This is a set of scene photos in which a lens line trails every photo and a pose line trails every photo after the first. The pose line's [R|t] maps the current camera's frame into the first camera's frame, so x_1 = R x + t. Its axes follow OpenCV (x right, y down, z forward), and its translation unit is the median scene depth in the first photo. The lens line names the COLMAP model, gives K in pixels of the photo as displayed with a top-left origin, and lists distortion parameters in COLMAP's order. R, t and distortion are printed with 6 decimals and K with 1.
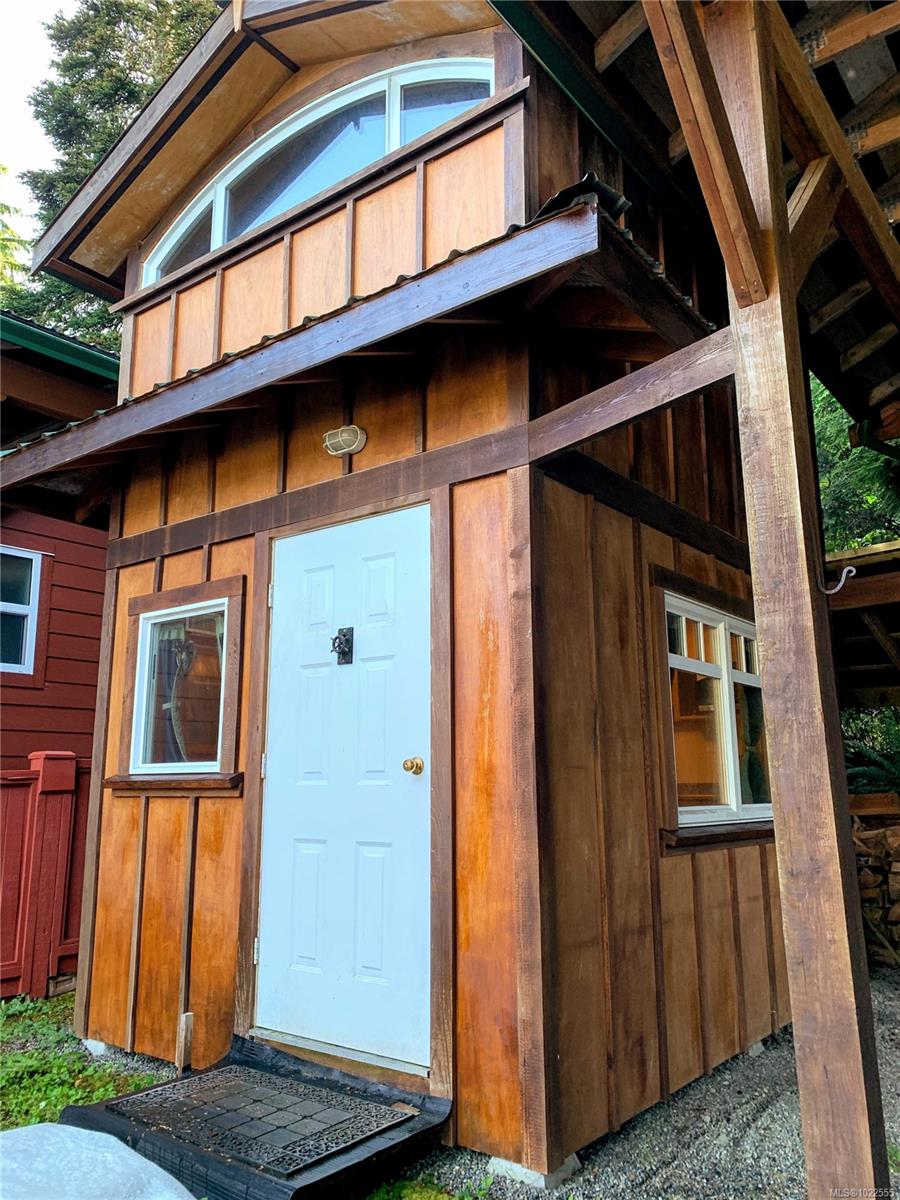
lens RADIAL K [[903.1, 0, 451.4], [0, 903.1, 600.0], [0, 0, 1]] dist [0.020597, -0.011336]
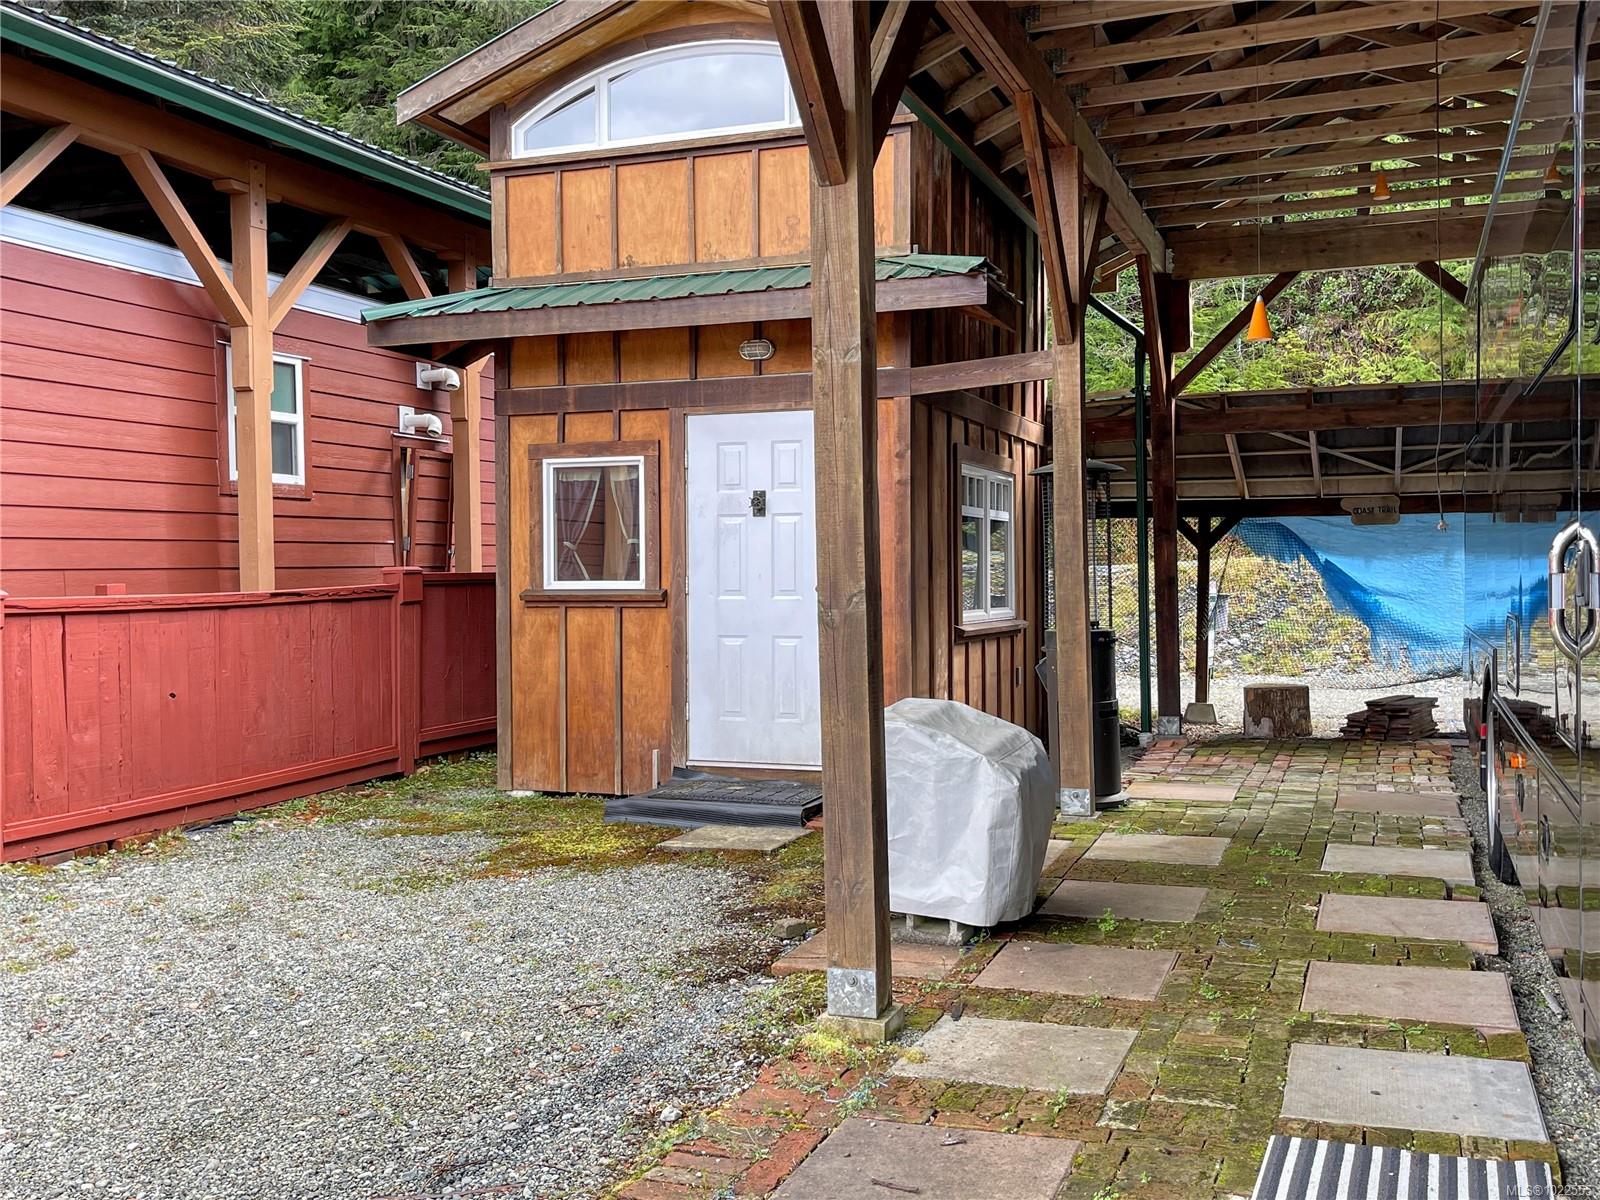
lens RADIAL K [[1522.4, 0, 800.6], [0, 1522.4, 591.5], [0, 0, 1]] dist [0.051880, 0.000000]
pose [[0.957041, -0.001666, 0.289948, -0.673248], [-0.057993, 0.978679, 0.197041, -0.258854], [-0.284094, -0.205391, 0.936539, -1.154471]]
